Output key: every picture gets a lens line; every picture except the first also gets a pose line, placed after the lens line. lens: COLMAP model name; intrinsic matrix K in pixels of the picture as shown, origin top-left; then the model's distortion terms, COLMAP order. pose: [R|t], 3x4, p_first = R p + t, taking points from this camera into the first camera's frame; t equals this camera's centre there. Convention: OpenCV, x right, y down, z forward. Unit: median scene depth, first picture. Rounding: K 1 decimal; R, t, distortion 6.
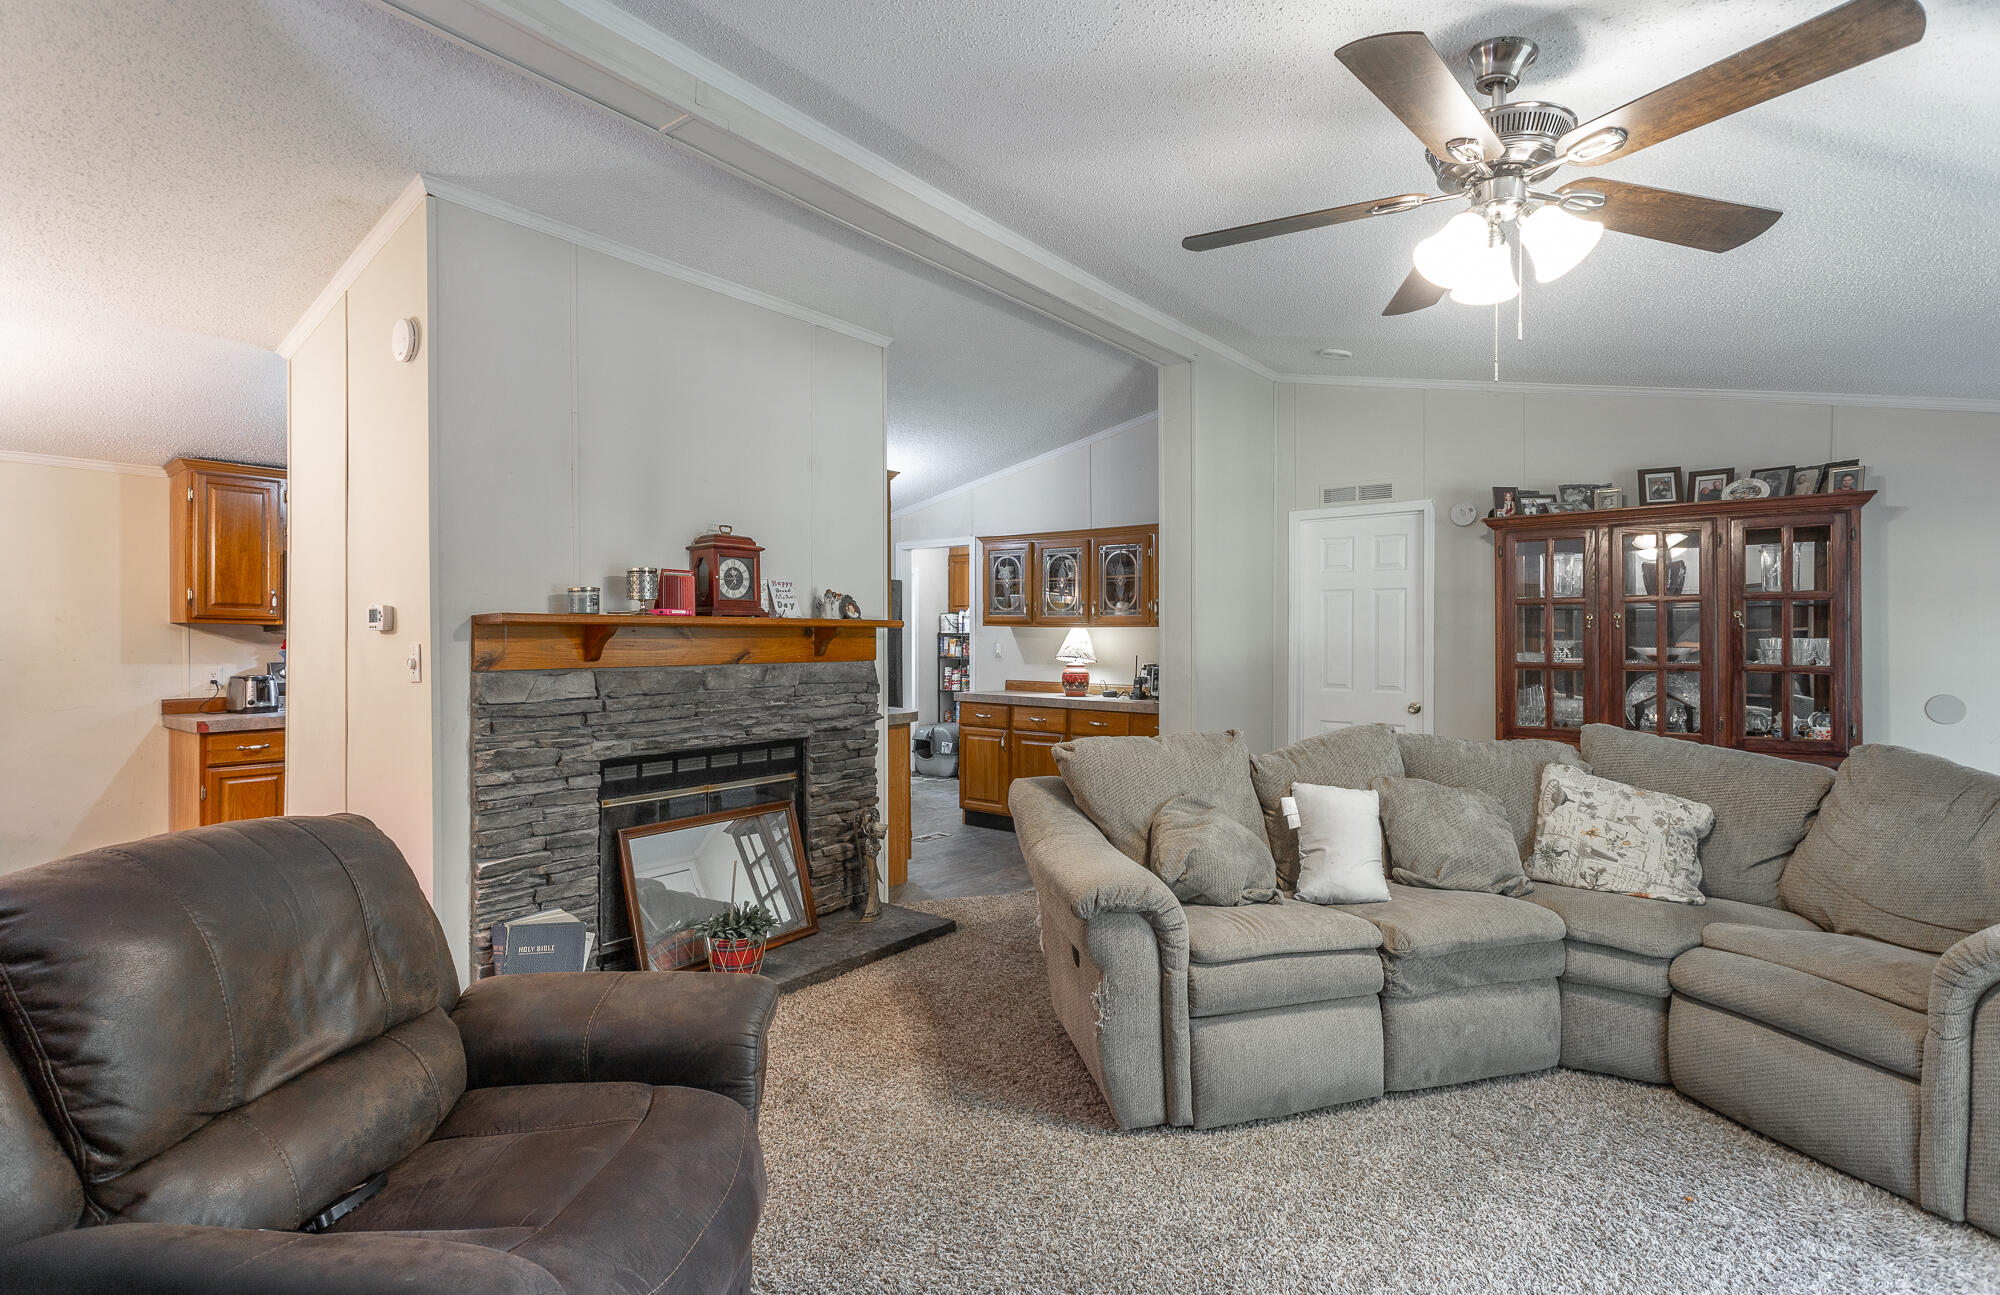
lens RADIAL K [[957.4, 0, 1000.0], [0, 957.4, 647.5], [0, 0, 1]] dist [0.000179, 0.000051]
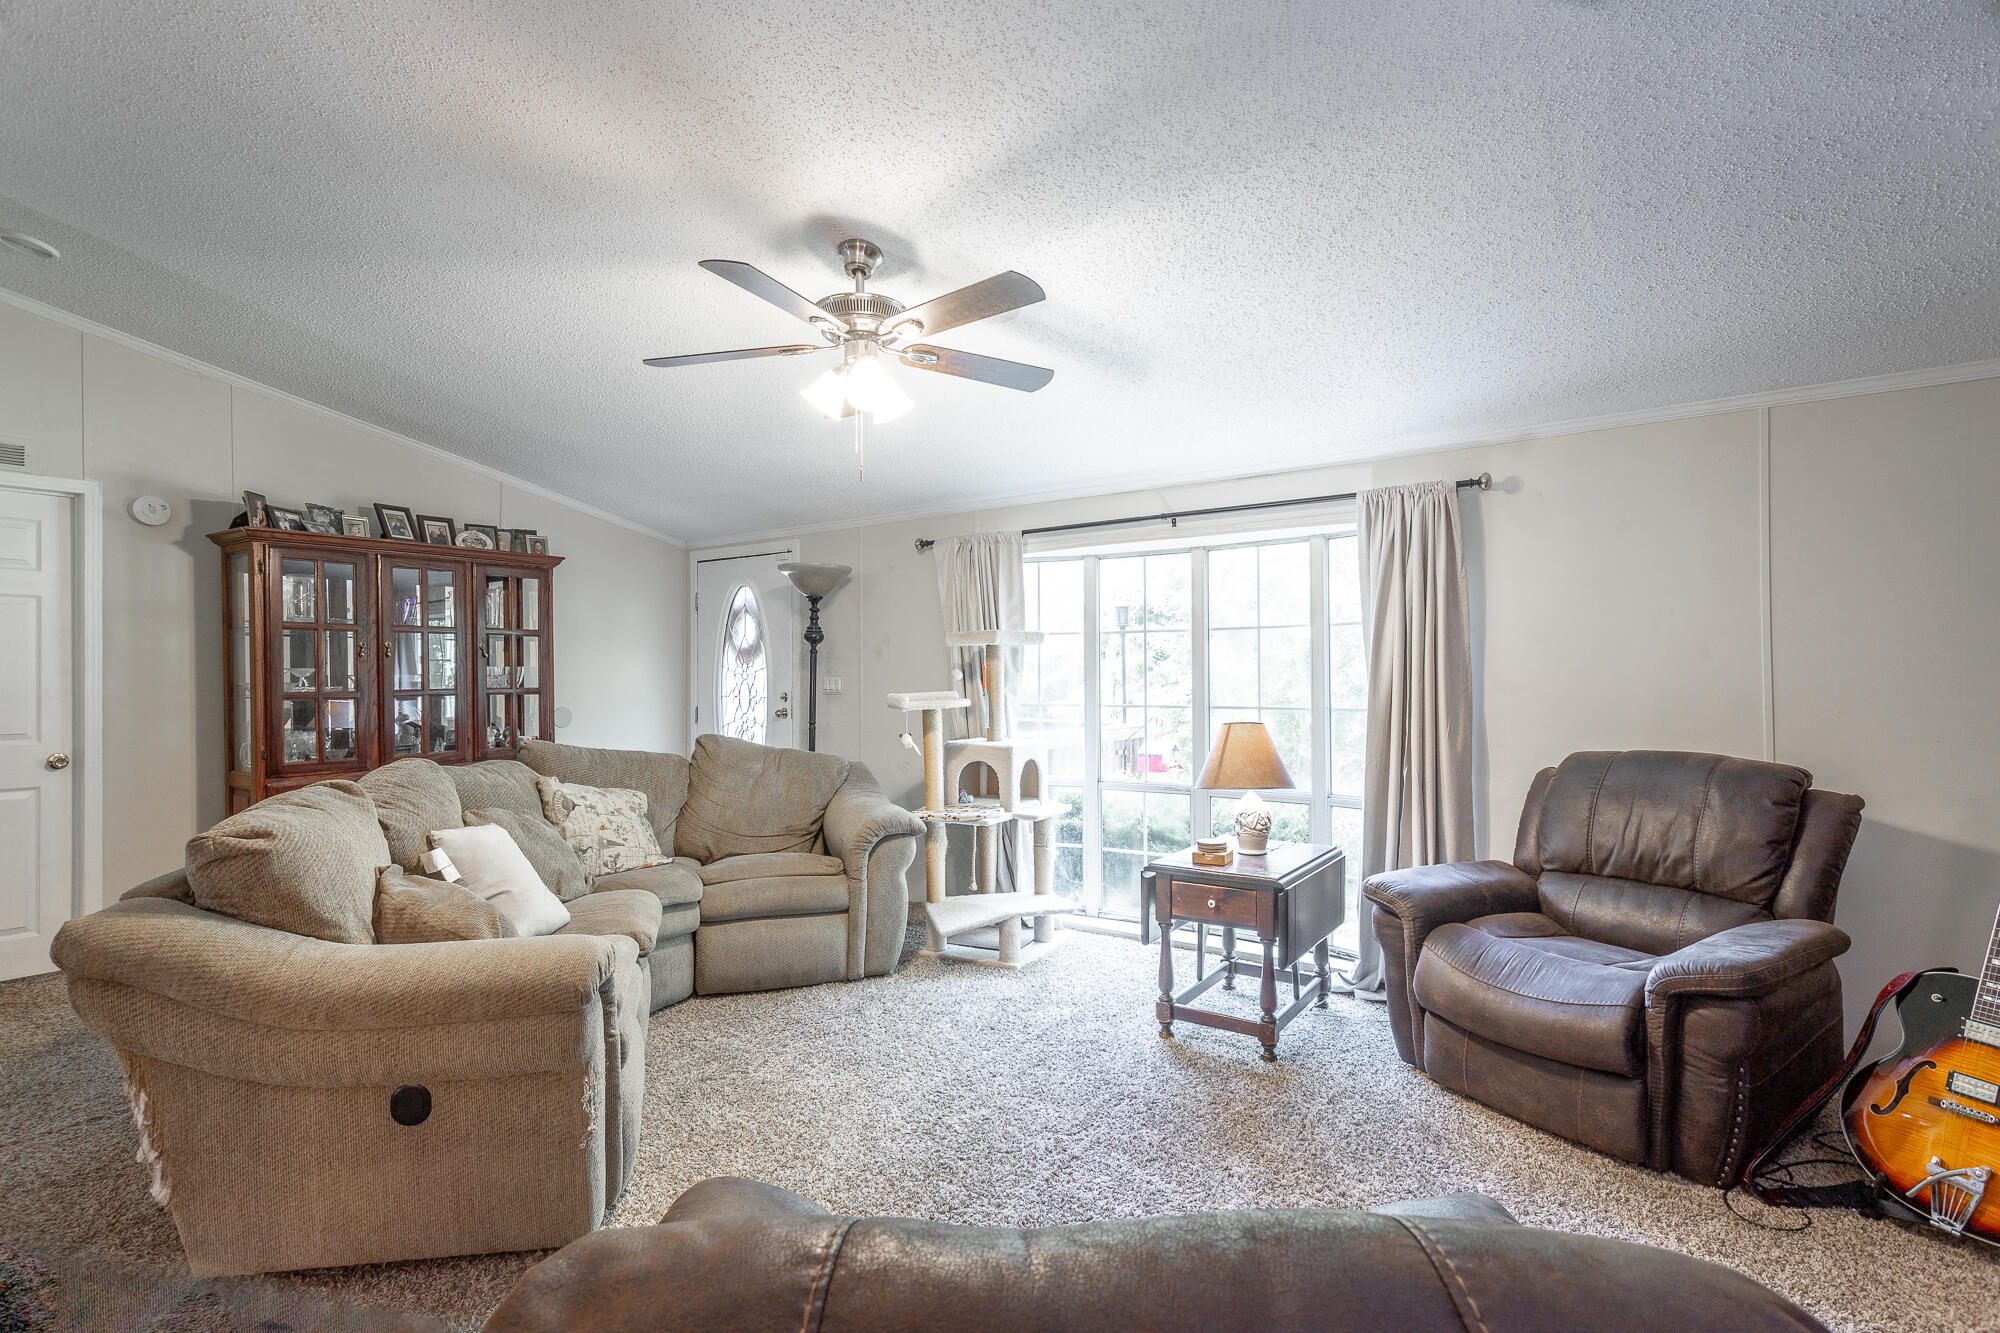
lens RADIAL K [[986.4, 0, 1000.0], [0, 986.4, 666.5], [0, 0, 1]] dist [-0.000241, 0.000250]
pose [[-0.066136, 0.005363, 0.997796, -1.309659], [0.012514, 0.999911, -0.004545, 0.011306], [-0.997732, 0.012186, -0.066197, 1.204667]]
